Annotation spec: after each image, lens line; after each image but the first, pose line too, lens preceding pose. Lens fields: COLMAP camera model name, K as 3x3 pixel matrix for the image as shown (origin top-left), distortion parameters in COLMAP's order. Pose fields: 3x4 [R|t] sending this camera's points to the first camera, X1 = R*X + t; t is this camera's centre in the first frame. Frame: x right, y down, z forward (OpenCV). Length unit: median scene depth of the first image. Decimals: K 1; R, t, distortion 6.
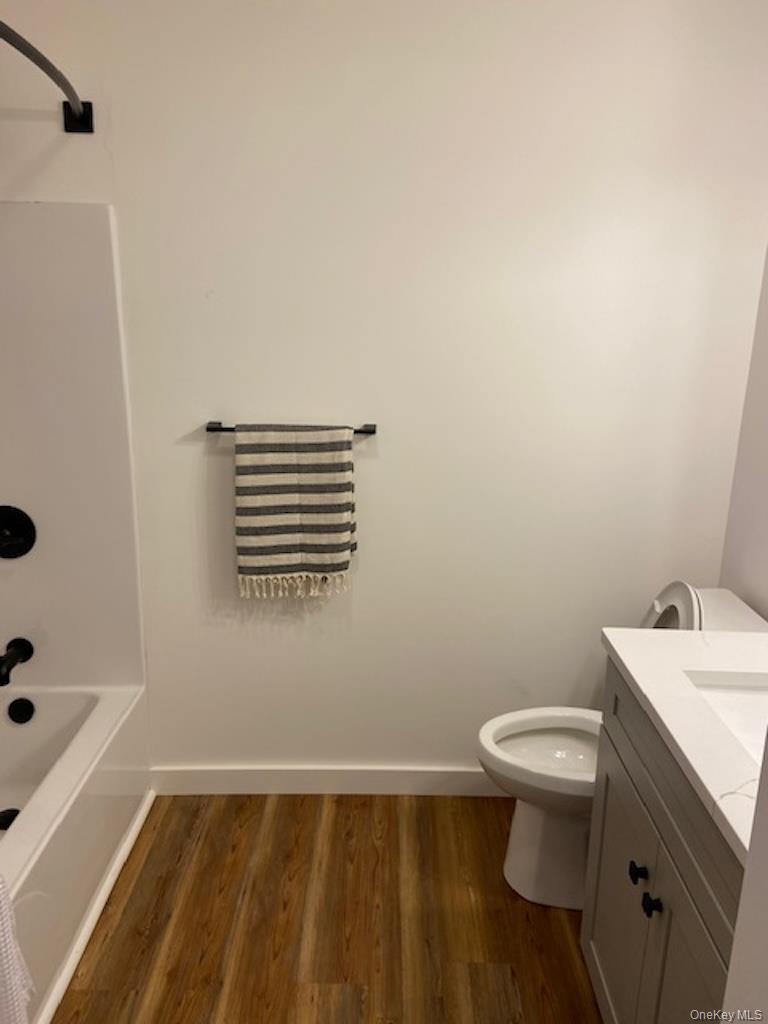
lens RADIAL K [[785.9, 0, 384.0], [0, 785.9, 512.0], [0, 0, 1]] dist [0.163978, -0.192824]
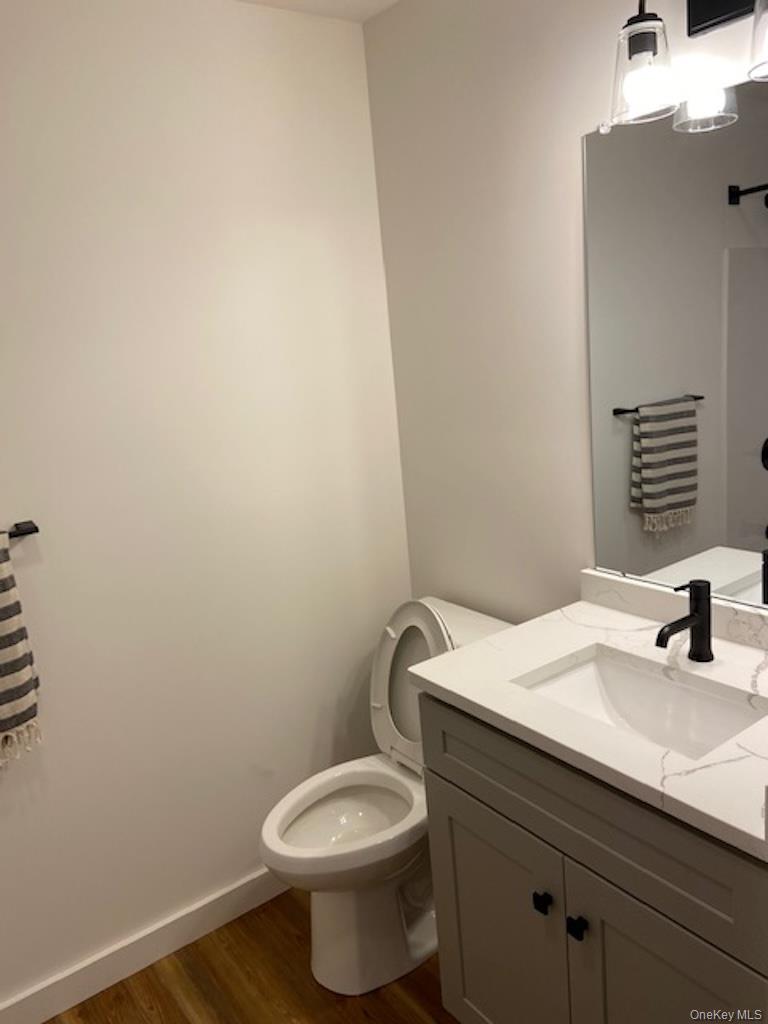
lens RADIAL K [[785.9, 0, 384.0], [0, 785.9, 512.0], [0, 0, 1]] dist [0.163978, -0.192824]
pose [[0.802786, -0.222205, 0.553317, -0.171598], [0.259554, 0.965663, 0.011222, -0.038659], [-0.536811, 0.134607, 0.832895, 0.155904]]
